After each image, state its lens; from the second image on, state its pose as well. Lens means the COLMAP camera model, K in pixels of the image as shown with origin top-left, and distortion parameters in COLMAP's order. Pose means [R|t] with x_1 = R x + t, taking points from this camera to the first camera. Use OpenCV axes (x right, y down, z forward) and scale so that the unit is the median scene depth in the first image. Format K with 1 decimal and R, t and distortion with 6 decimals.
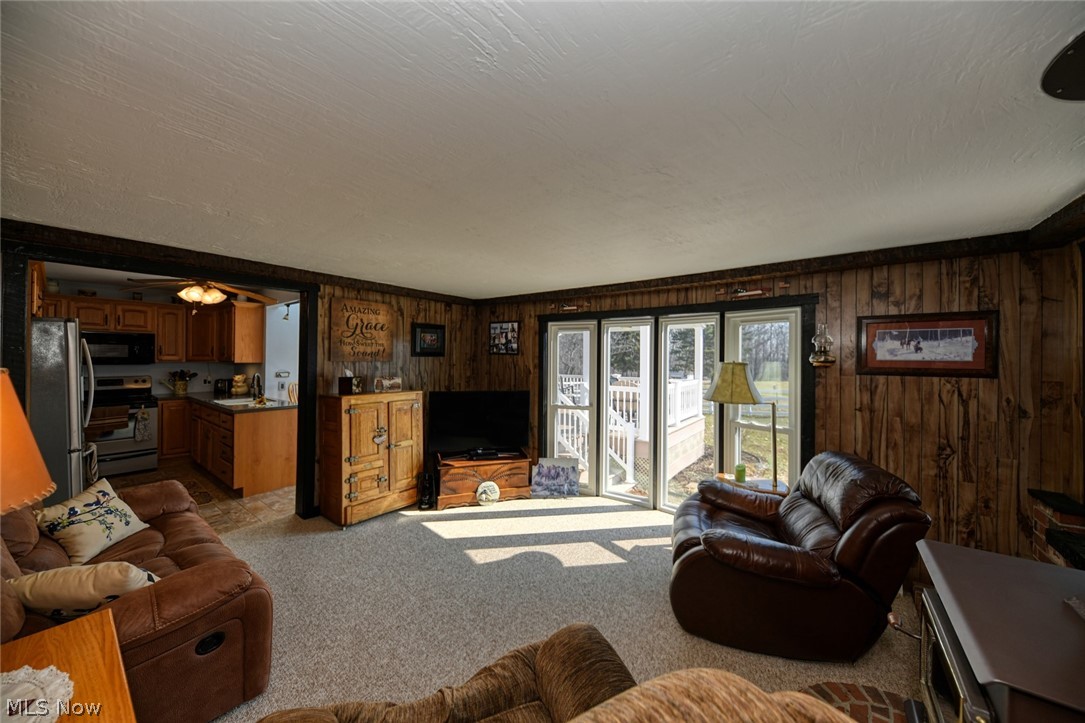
lens RADIAL K [[373.9, 0, 539.5], [0, 373.9, 358.4], [0, 0, 1]] dist [0.003154, -0.000391]
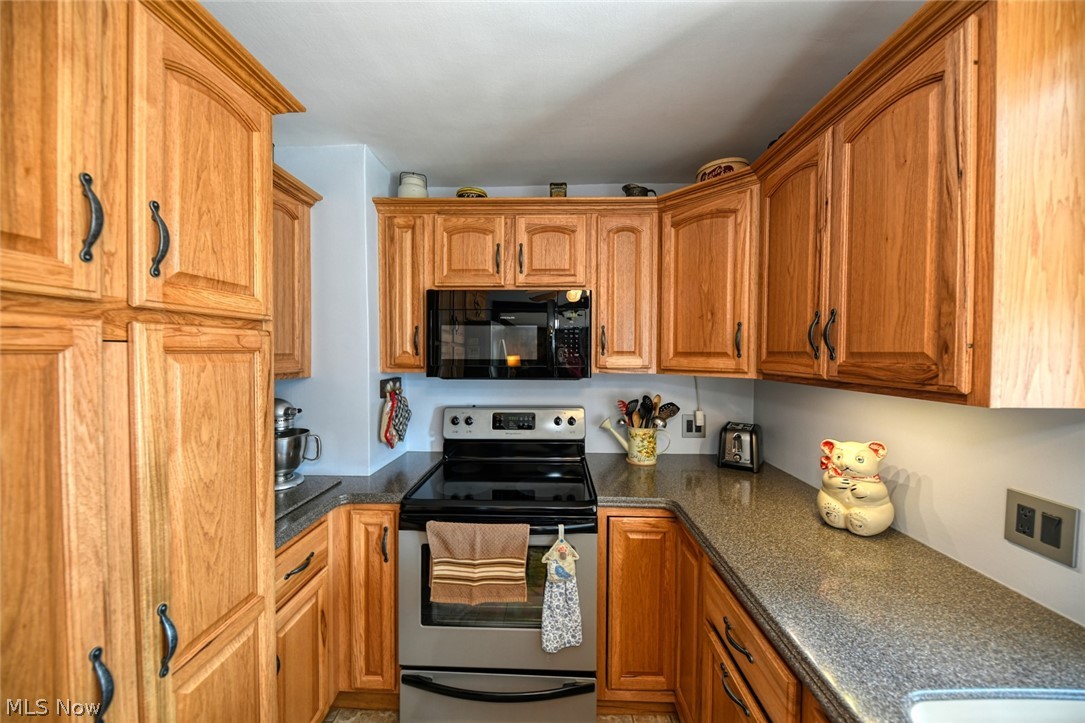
lens RADIAL K [[373.9, 0, 540.7], [0, 373.9, 358.8], [0, 0, 1]] dist [0.003154, -0.000391]
pose [[0.589940, 0.011146, -0.807370, -0.769450], [0.000223, 0.999902, 0.013967, -0.009071], [0.807447, -0.008420, 0.589880, 0.753607]]
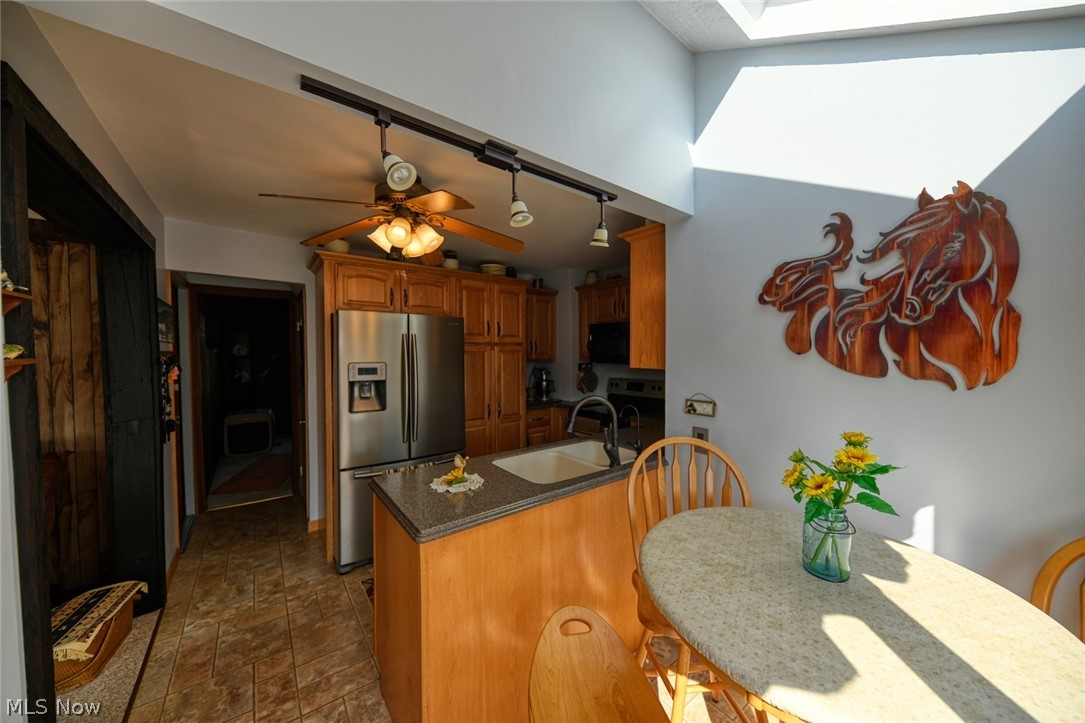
lens RADIAL K [[373.9, 0, 545.8], [0, 373.9, 361.7], [0, 0, 1]] dist [0.003154, -0.000391]
pose [[-0.258892, 0.024503, -0.965595, -0.327077], [0.004264, 0.999697, 0.024225, -0.007917], [0.965897, 0.002155, -0.258918, 0.981393]]
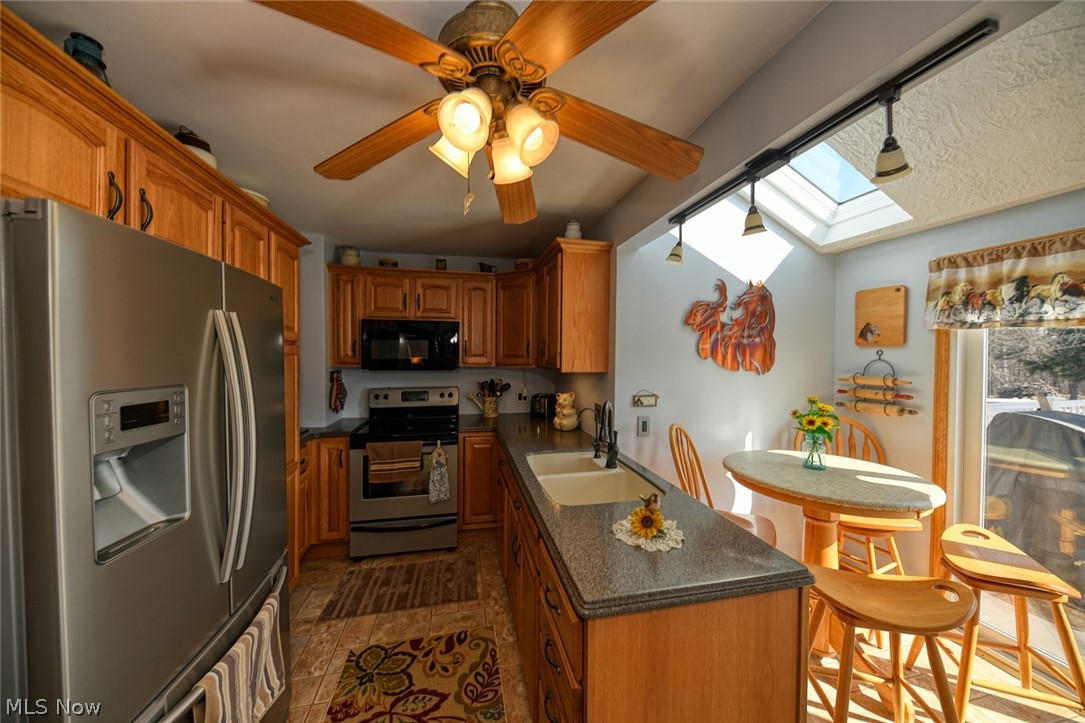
lens RADIAL K [[373.9, 0, 542.9], [0, 373.9, 359.0], [0, 0, 1]] dist [0.003154, -0.000391]
pose [[0.769147, 0.007732, -0.639025, -0.512963], [-0.001224, 0.999943, 0.010626, -0.010489], [0.639070, -0.007390, 0.769113, 0.602108]]
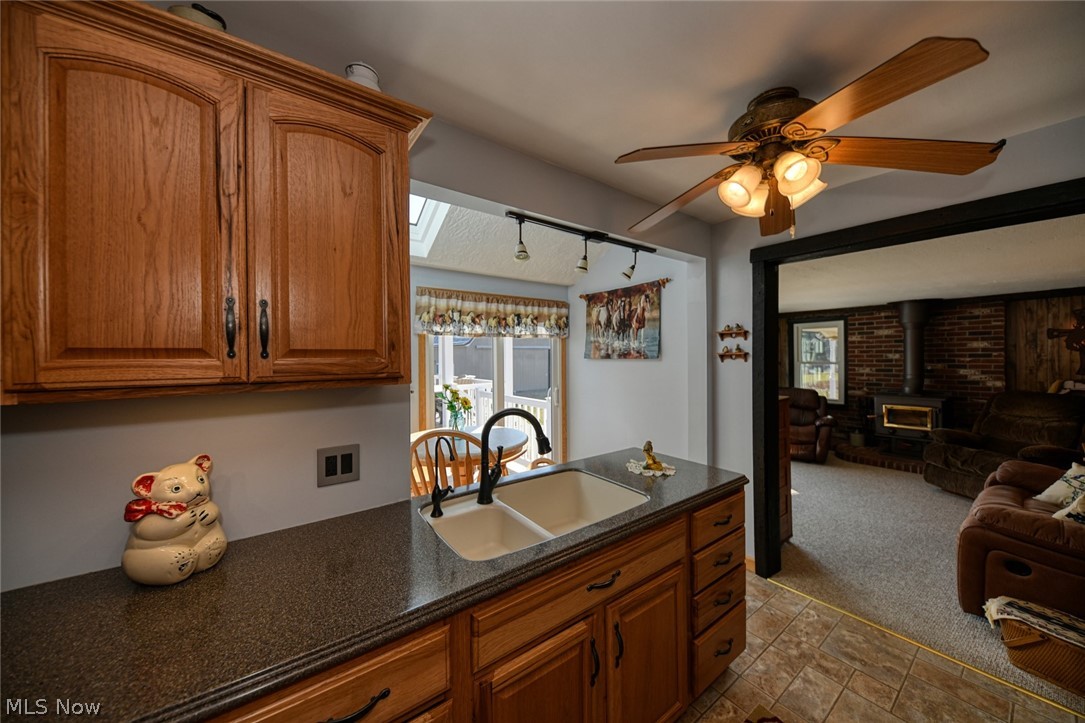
lens RADIAL K [[373.9, 0, 535.9], [0, 373.9, 362.6], [0, 0, 1]] dist [0.003154, -0.000391]
pose [[0.286304, -0.026495, 0.957773, -0.842202], [0.012192, 0.999637, 0.024009, -0.008049], [-0.958061, 0.004803, 0.286523, 0.780423]]
